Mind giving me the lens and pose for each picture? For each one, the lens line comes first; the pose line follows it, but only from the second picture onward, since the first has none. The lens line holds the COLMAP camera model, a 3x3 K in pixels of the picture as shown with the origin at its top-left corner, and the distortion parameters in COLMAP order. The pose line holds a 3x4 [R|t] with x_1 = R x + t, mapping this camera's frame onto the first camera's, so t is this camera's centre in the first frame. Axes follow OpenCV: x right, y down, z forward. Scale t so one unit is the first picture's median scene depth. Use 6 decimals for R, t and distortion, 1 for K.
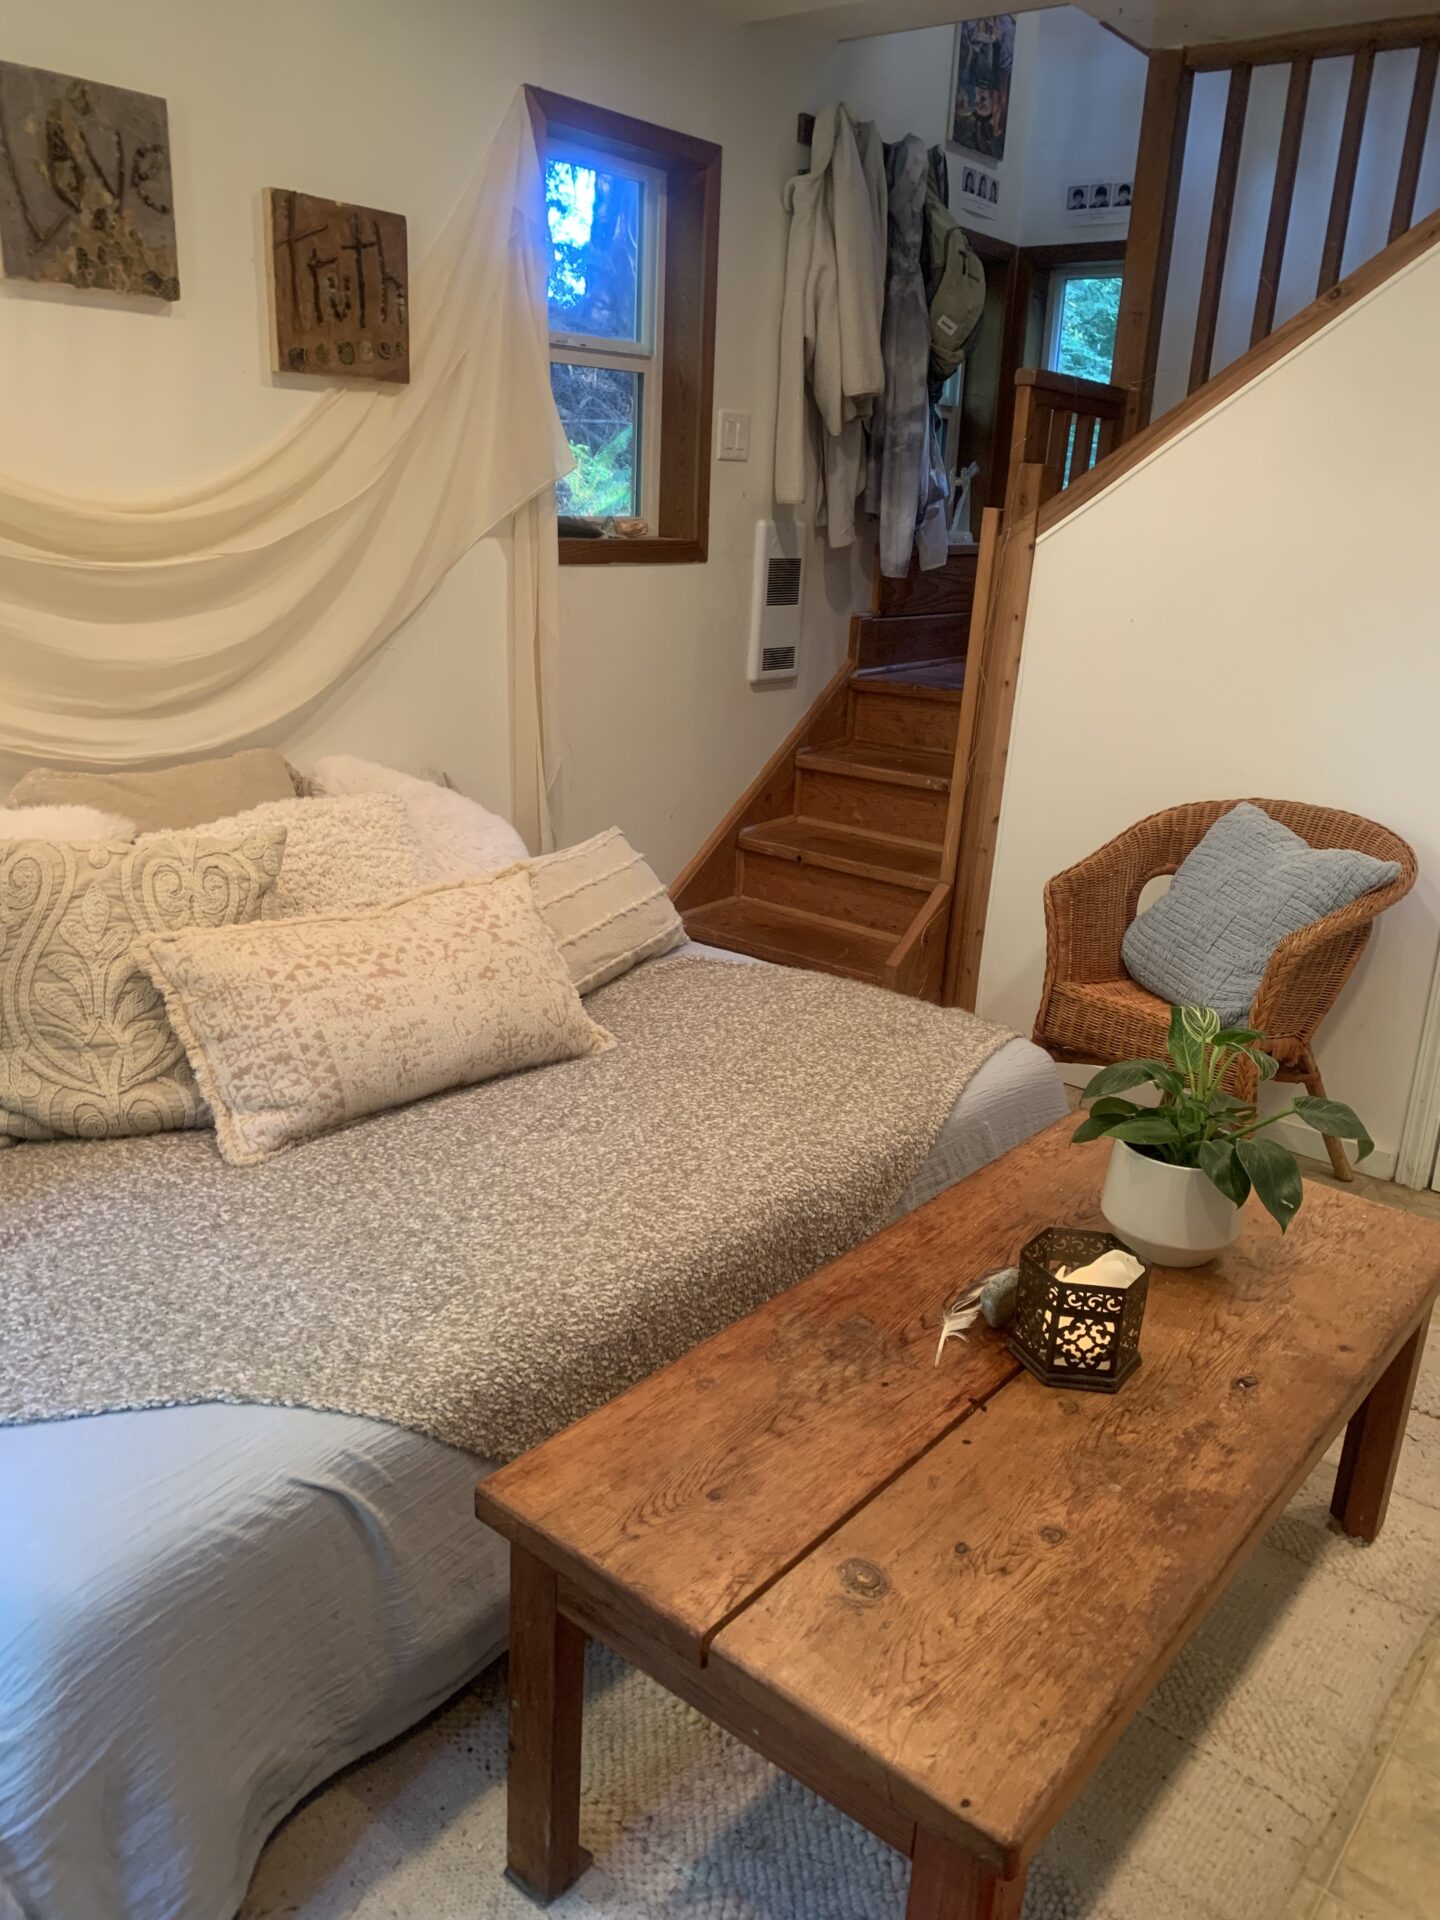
lens RADIAL K [[1454.0, 0, 720.0], [0, 1454.0, 960.0], [0, 0, 1]] dist [0.004809, -0.004859]
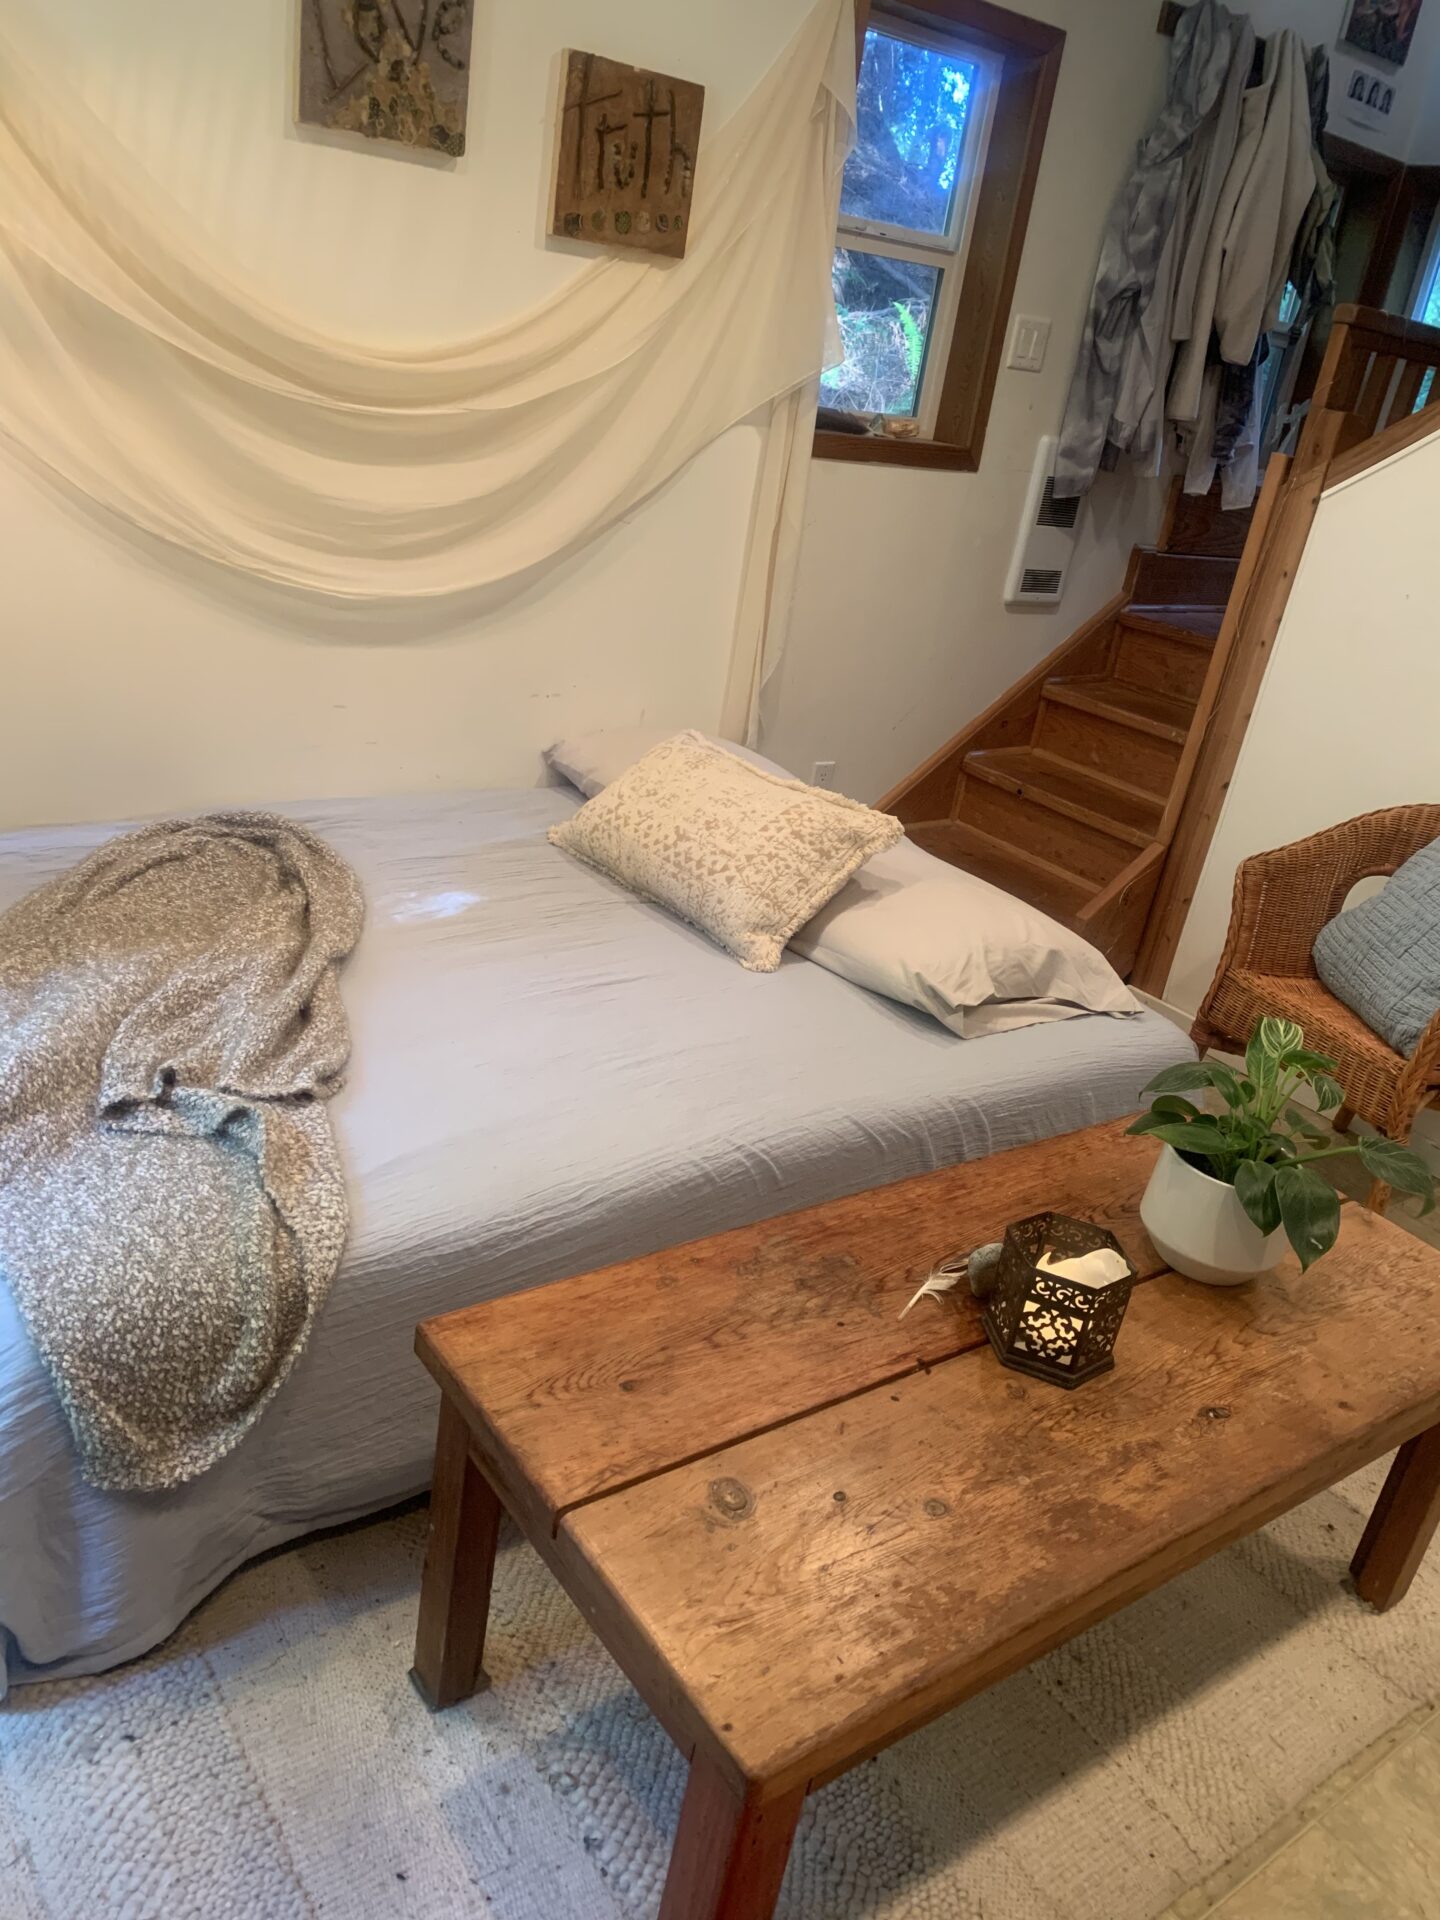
lens RADIAL K [[1453.1, 0, 719.0], [0, 1453.1, 944.6], [0, 0, 1]] dist [0.004219, -0.003751]
pose [[0.962531, 0.188004, -0.195419, 0.114492], [-0.175242, 0.981202, 0.080823, -0.021142], [0.206941, -0.043549, 0.977384, 0.006321]]
